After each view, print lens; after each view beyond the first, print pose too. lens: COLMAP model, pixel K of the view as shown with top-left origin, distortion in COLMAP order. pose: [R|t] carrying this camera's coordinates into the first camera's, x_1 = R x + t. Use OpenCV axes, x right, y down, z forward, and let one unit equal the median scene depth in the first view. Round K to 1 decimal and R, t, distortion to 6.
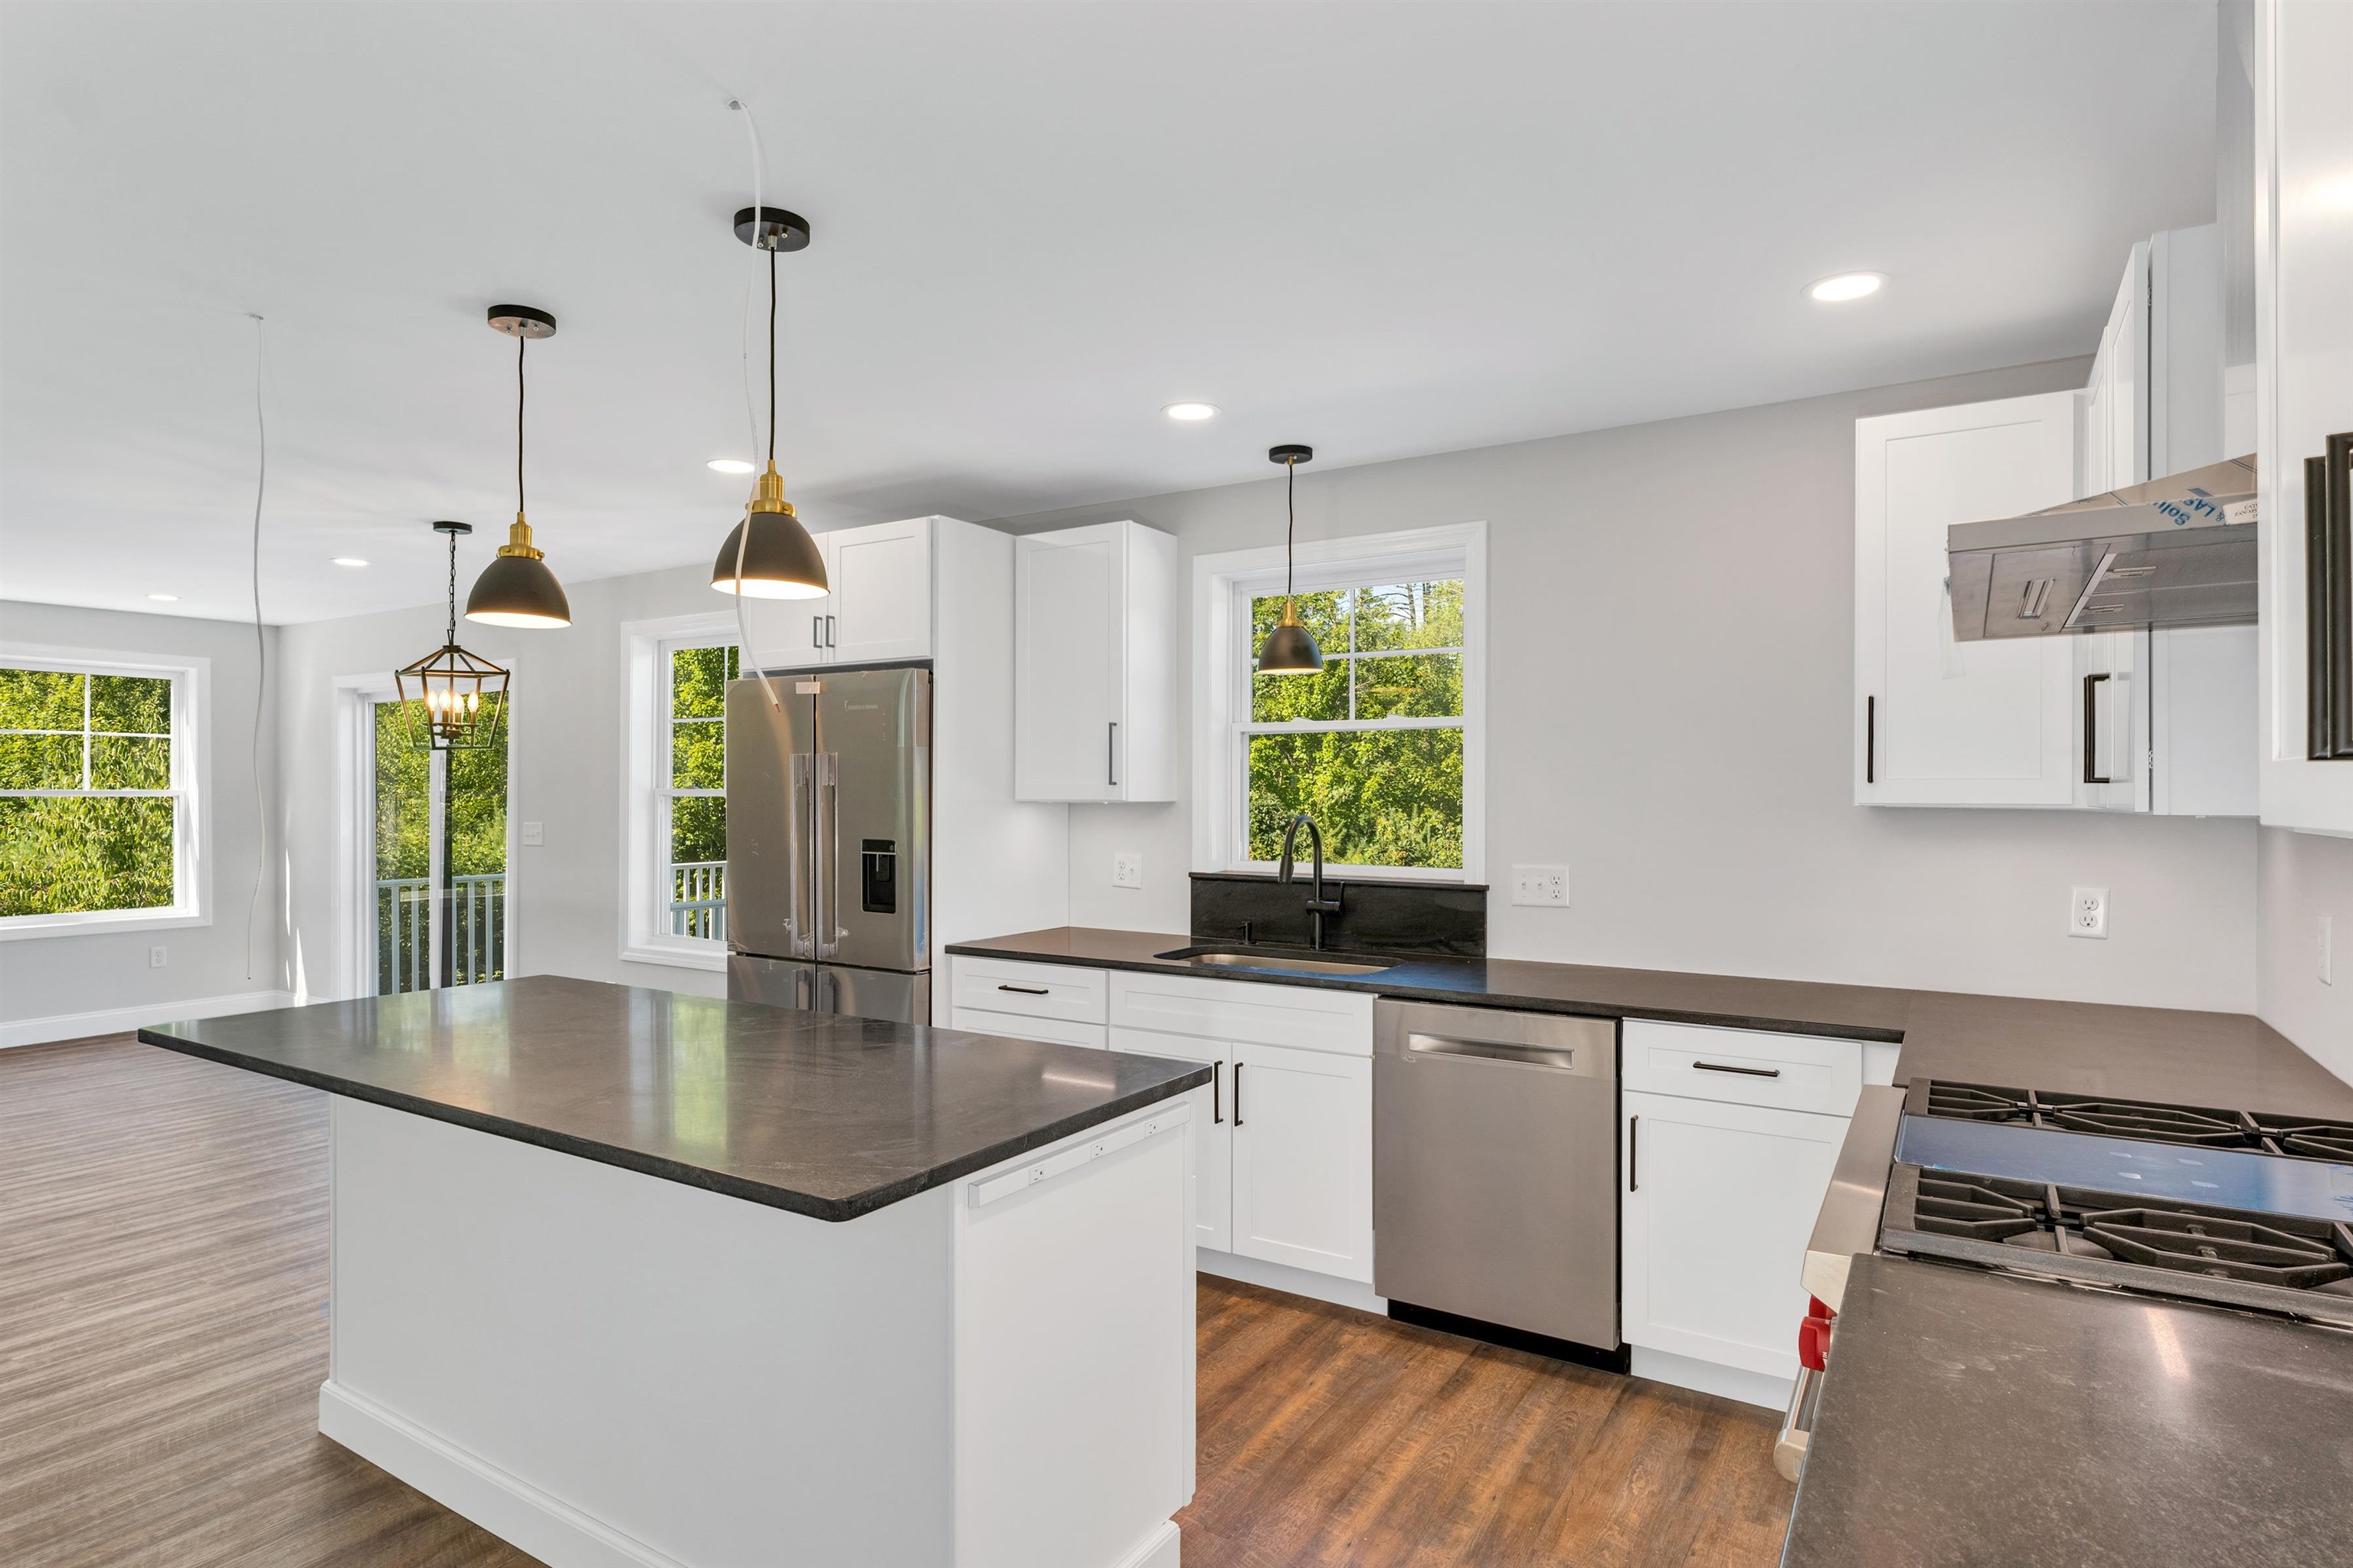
lens RADIAL K [[1280.9, 0, 1176.5], [0, 1280.9, 784.0], [0, 0, 1]] dist [-0.001366, -0.000070]
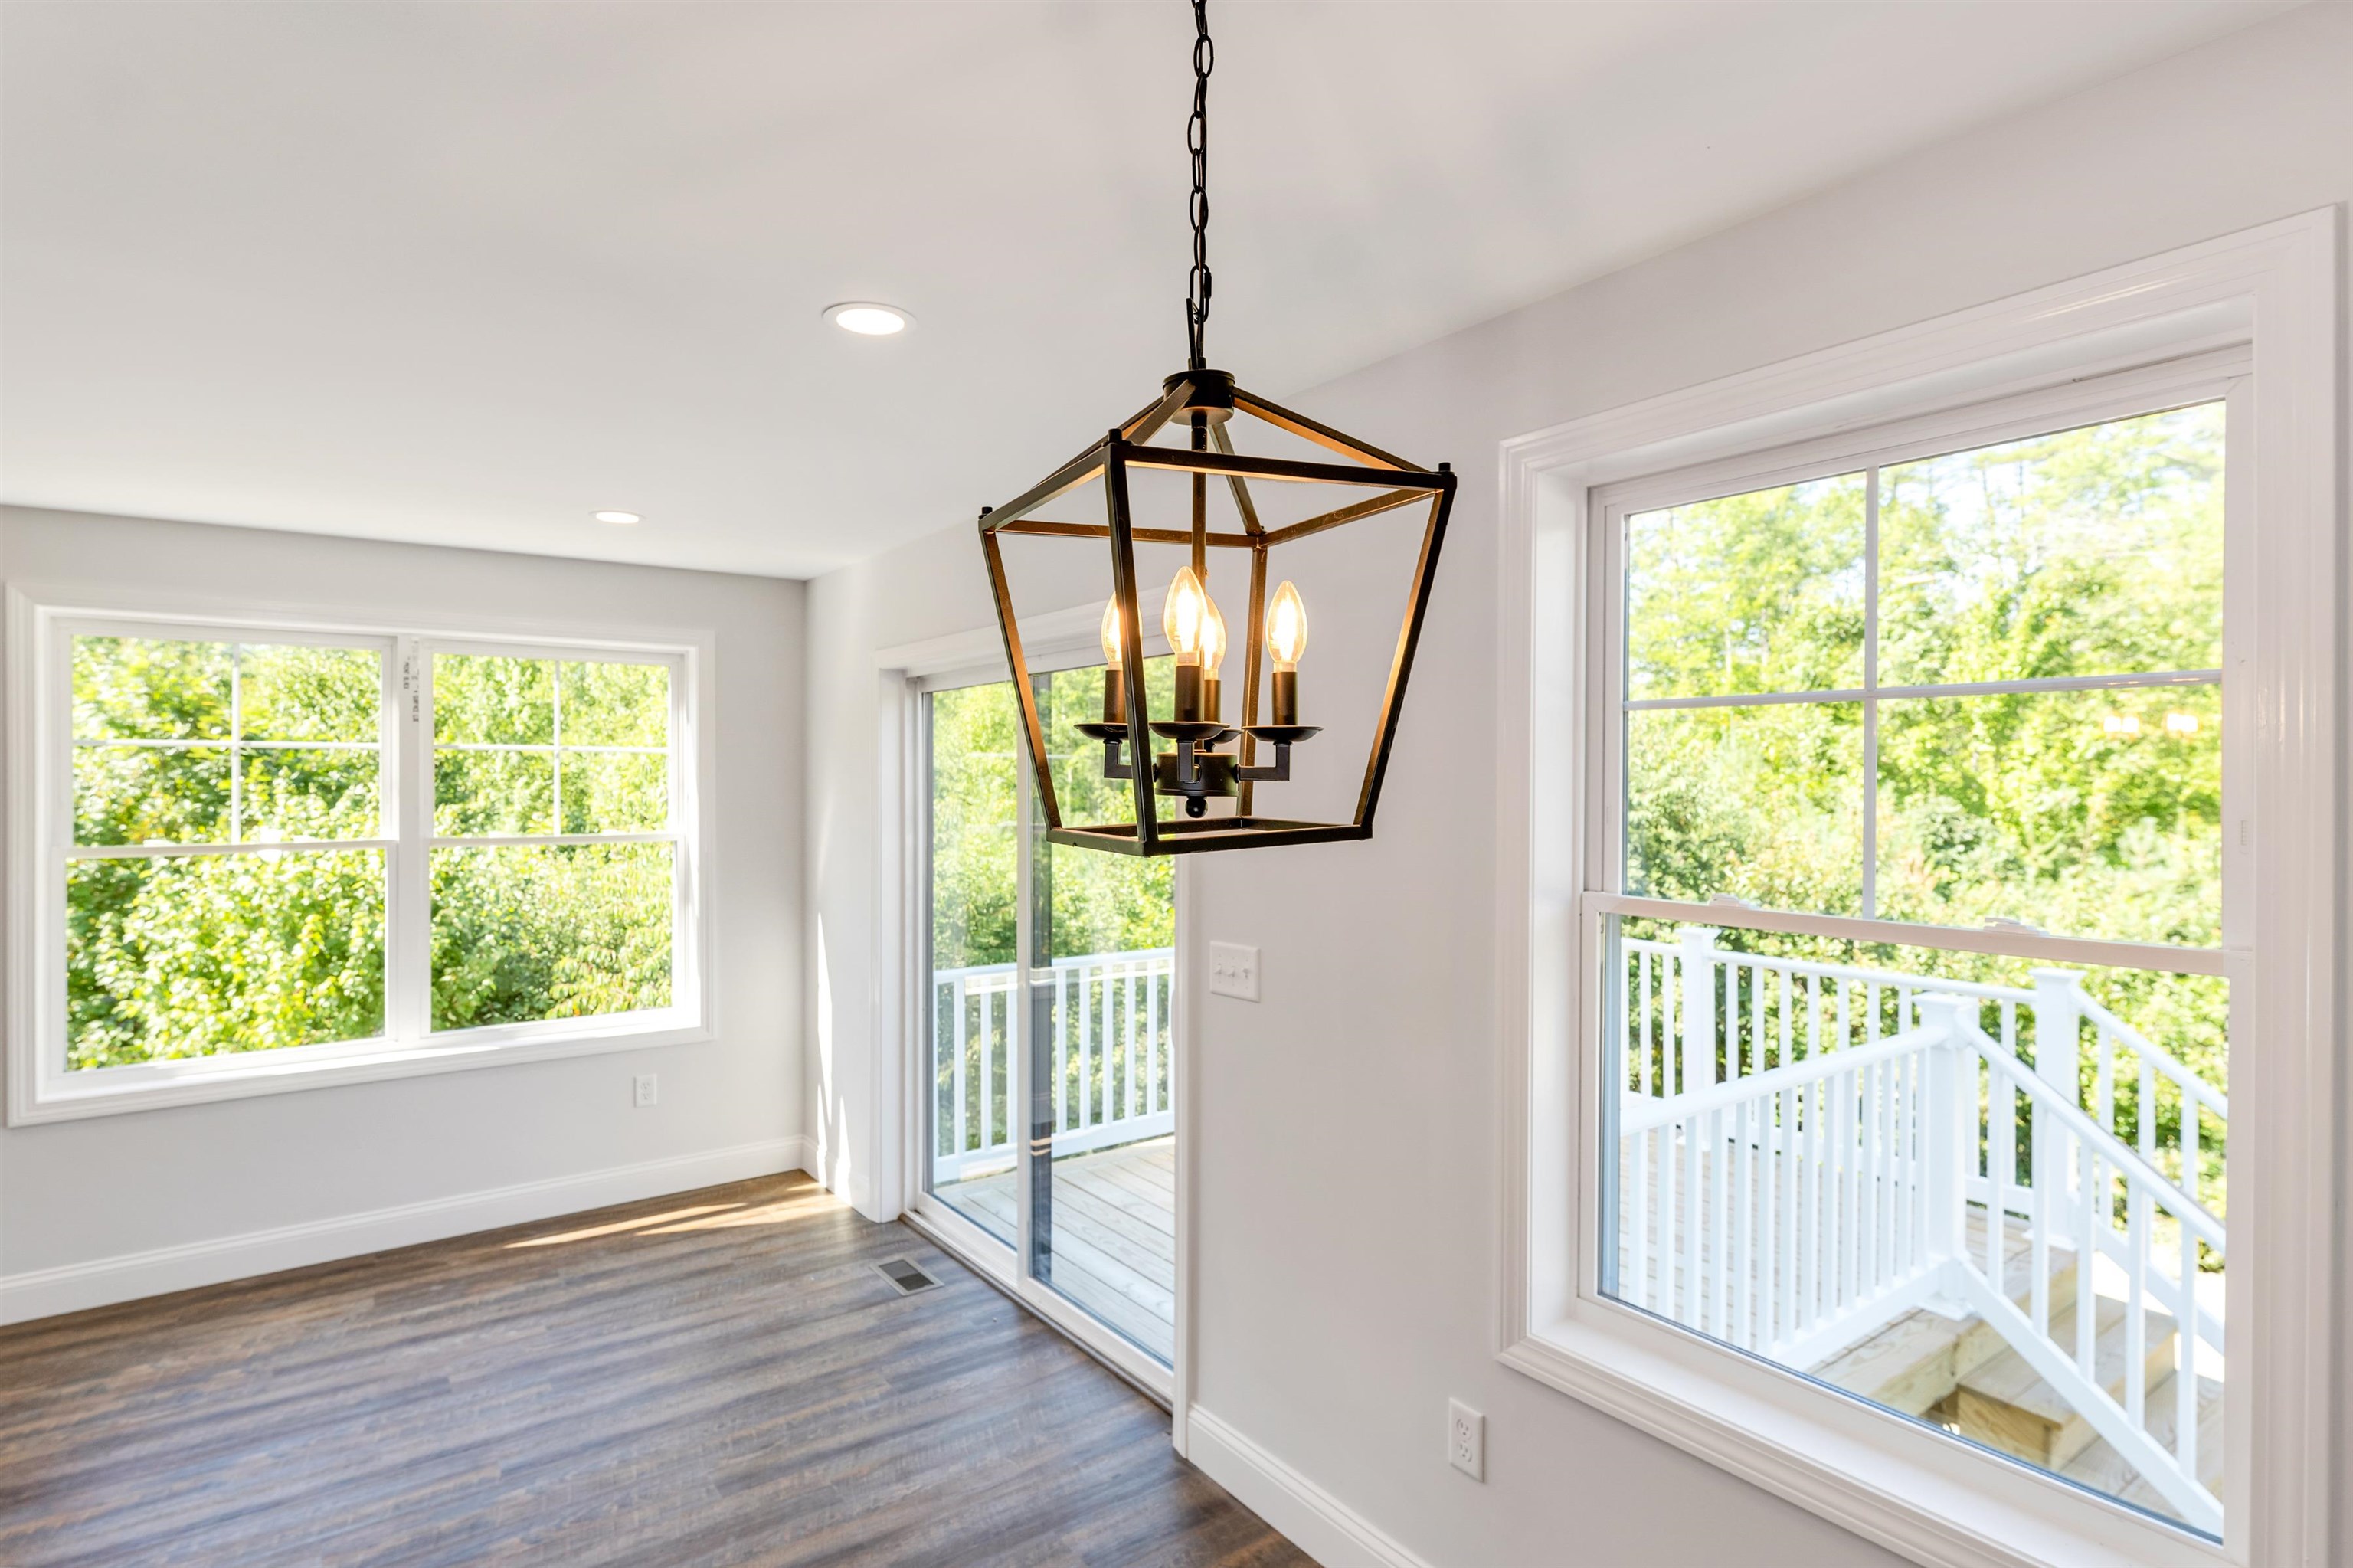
lens RADIAL K [[1218.6, 0, 1185.9], [0, 1218.6, 780.1], [0, 0, 1]] dist [0.005963, 0.000856]
pose [[0.935223, -0.000175, -0.354058, -0.324565], [0.001945, 0.999987, 0.004642, -0.025644], [0.354053, -0.005030, 0.935212, 0.526748]]
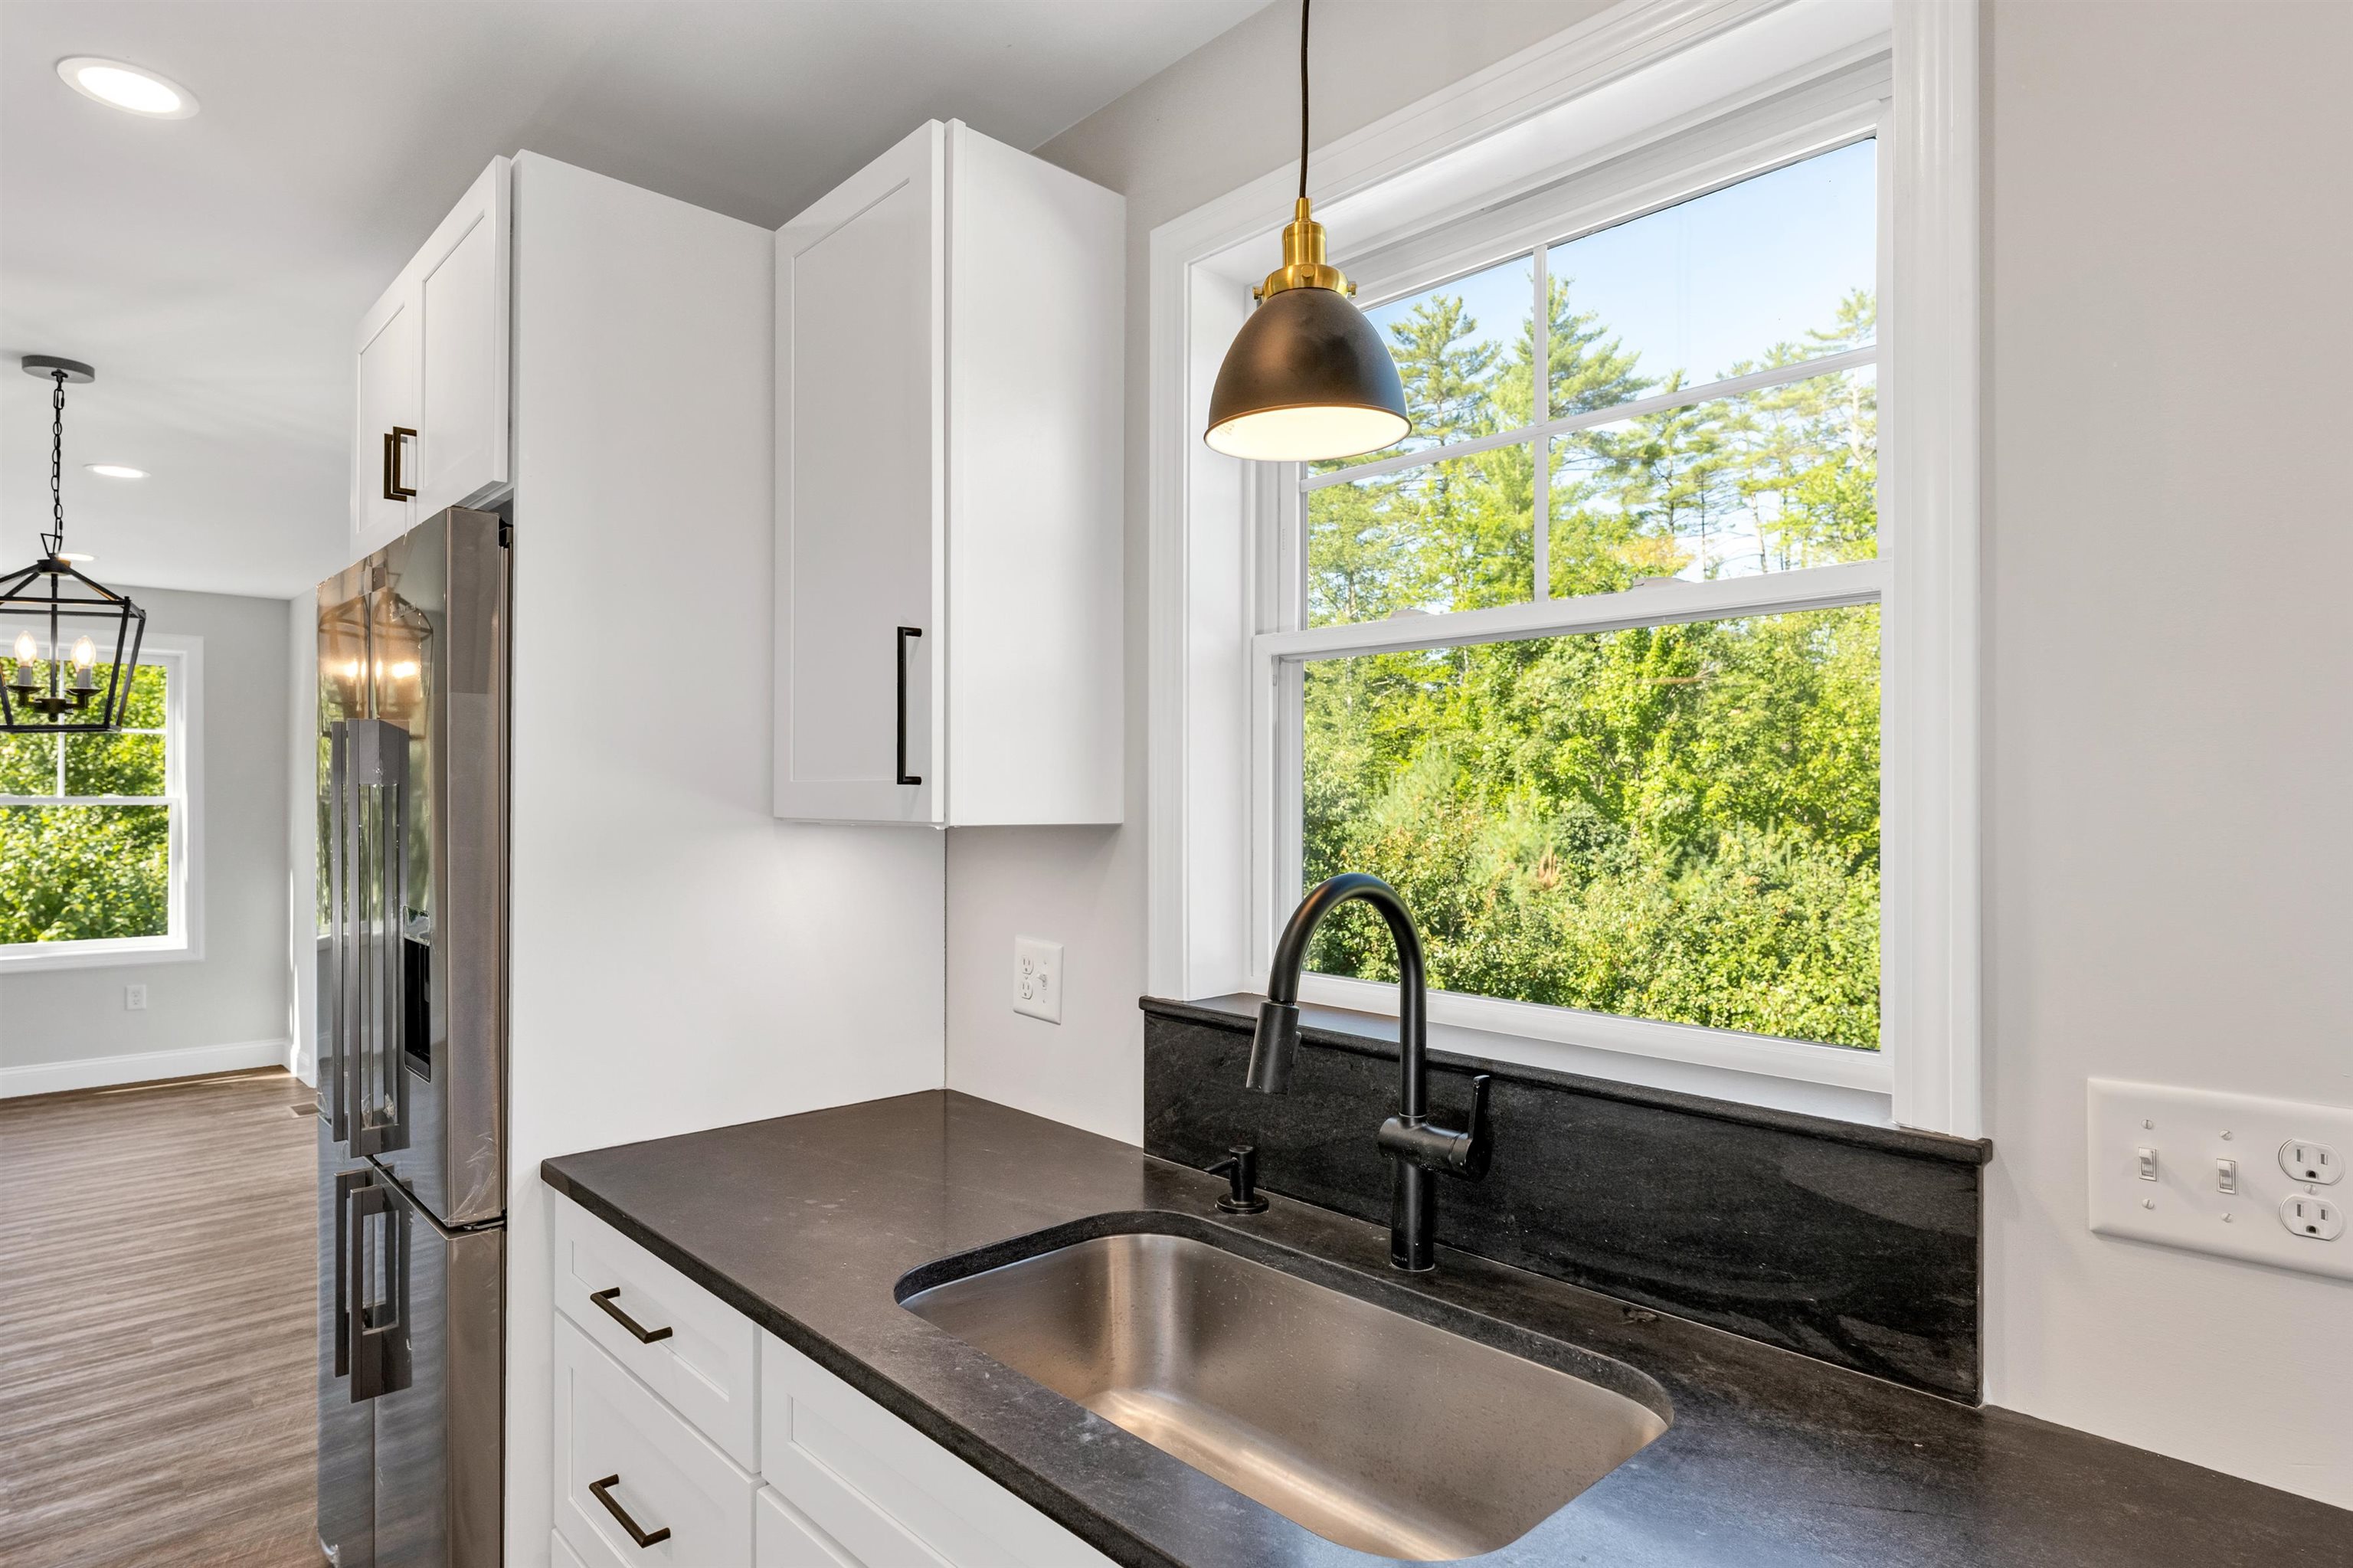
lens RADIAL K [[1301.4, 0, 1183.5], [0, 1301.4, 794.4], [0, 0, 1]] dist [-0.001853, -0.000417]
pose [[0.970700, 0.000105, -0.240296, 0.071969], [0.000138, 0.999999, 0.000995, 0.001961], [0.240296, -0.000998, 0.970699, 0.348432]]
